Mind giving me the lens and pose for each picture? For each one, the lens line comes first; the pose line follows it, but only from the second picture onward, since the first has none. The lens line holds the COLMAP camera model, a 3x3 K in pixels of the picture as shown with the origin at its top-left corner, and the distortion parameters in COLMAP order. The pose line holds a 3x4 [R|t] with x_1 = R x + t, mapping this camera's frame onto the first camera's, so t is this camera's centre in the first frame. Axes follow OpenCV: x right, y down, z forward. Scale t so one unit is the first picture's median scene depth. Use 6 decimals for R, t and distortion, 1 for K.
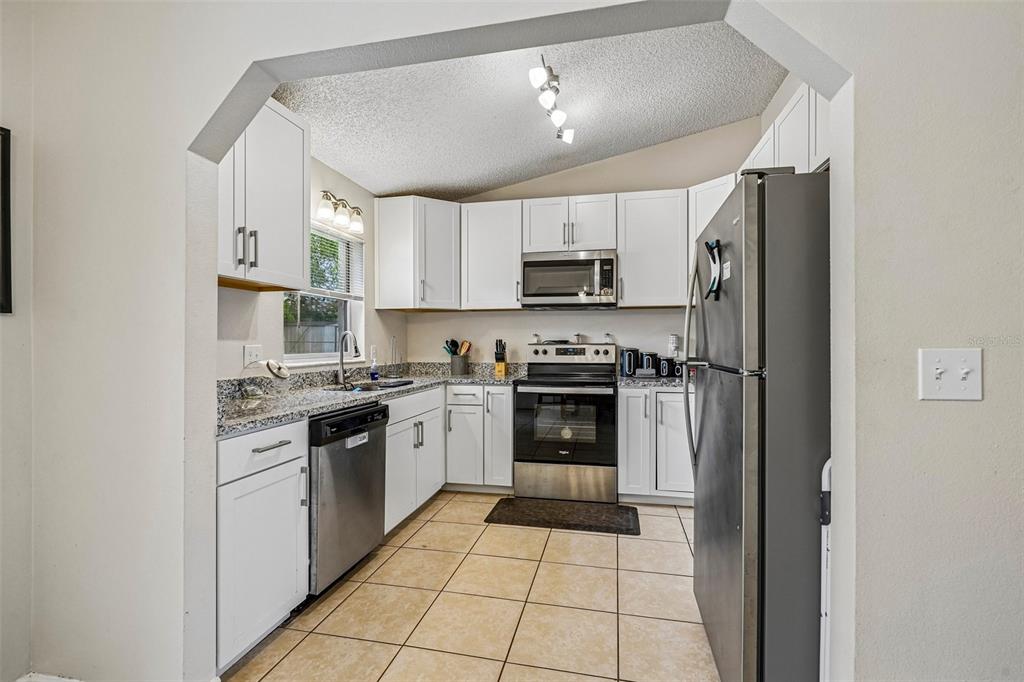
lens RADIAL K [[466.9, 0, 520.0], [0, 466.9, 342.4], [0, 0, 1]] dist [-0.003468, -0.000861]
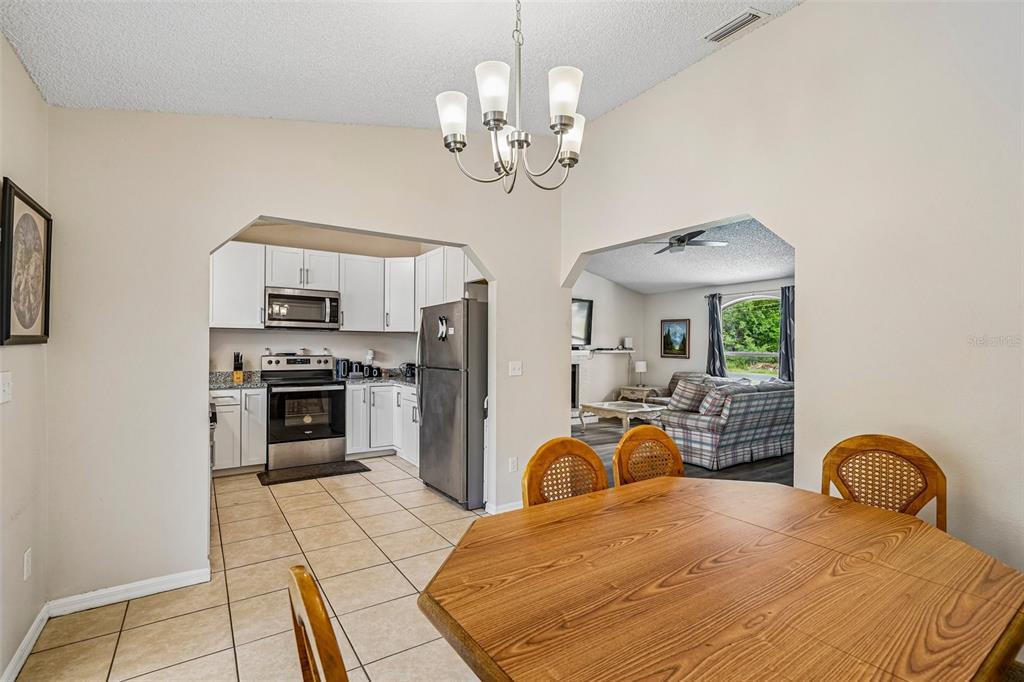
lens RADIAL K [[466.9, 0, 514.2], [0, 466.9, 348.7], [0, 0, 1]] dist [-0.003468, -0.000861]
pose [[0.688930, 0.005566, 0.724806, -0.487088], [-0.007252, 0.999973, -0.000787, -0.022920], [-0.724791, -0.004714, 0.688953, -0.421428]]
